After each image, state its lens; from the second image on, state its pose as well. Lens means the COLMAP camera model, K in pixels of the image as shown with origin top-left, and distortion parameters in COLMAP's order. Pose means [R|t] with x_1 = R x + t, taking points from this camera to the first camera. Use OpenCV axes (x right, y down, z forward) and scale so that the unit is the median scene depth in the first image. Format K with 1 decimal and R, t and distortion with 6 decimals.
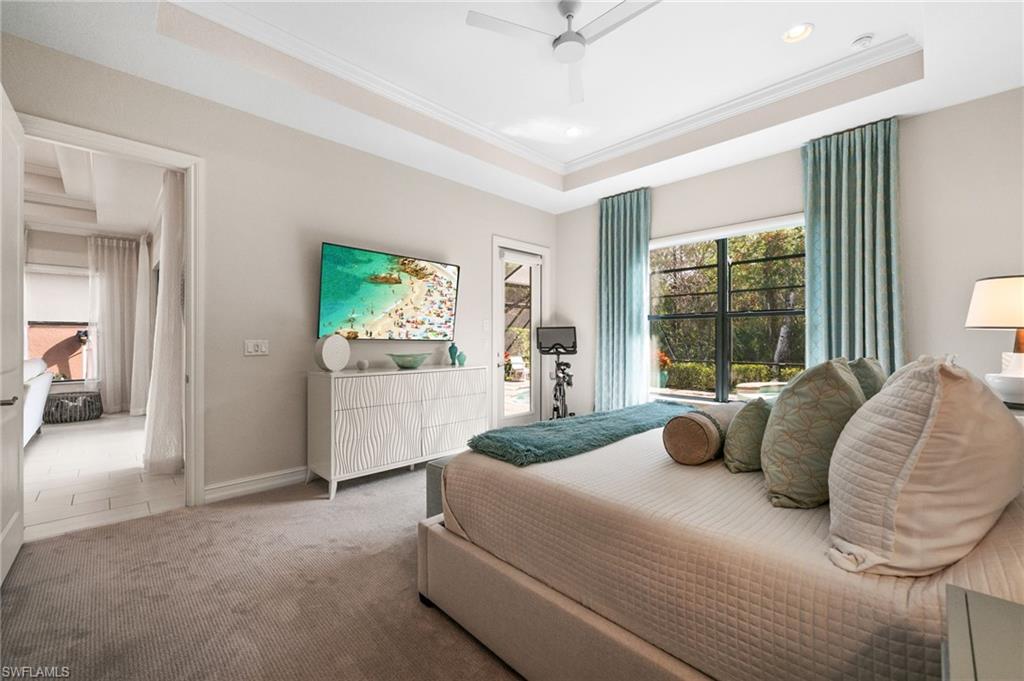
lens RADIAL K [[410.6, 0, 509.0], [0, 410.6, 338.7], [0, 0, 1]] dist [-0.001589, -0.000001]
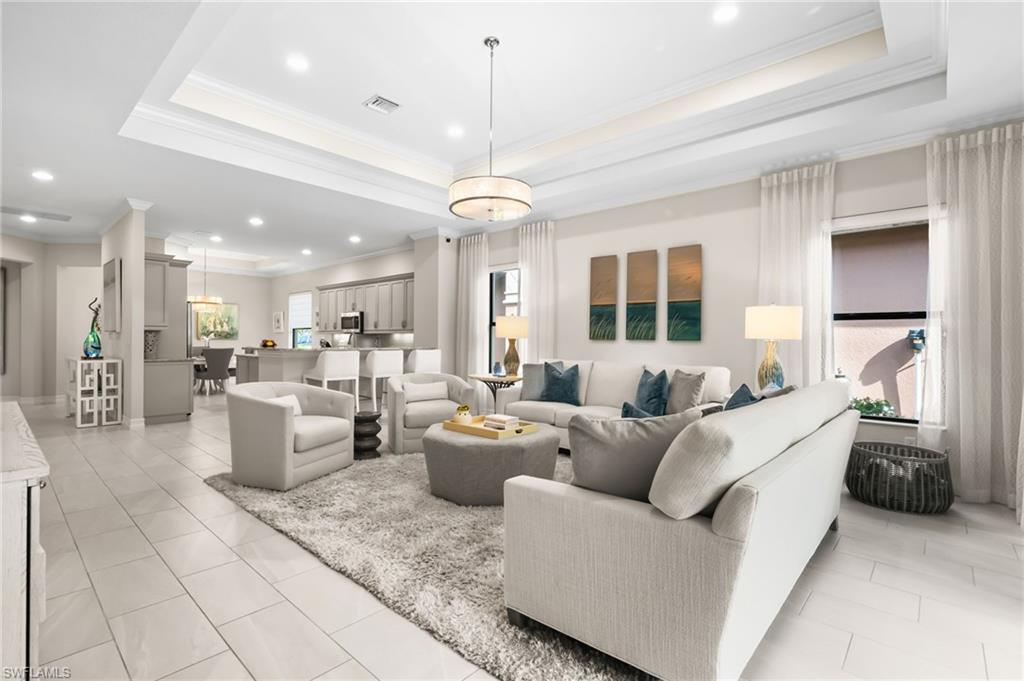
lens RADIAL K [[483.7, 0, 511.5], [0, 483.7, 342.6], [0, 0, 1]] dist [0.000341, 0.000187]
pose [[0.067479, 0.005550, -0.997705, -0.447842], [-0.007315, 0.999960, 0.005068, 0.000272], [0.997694, 0.006956, 0.067517, 0.432869]]
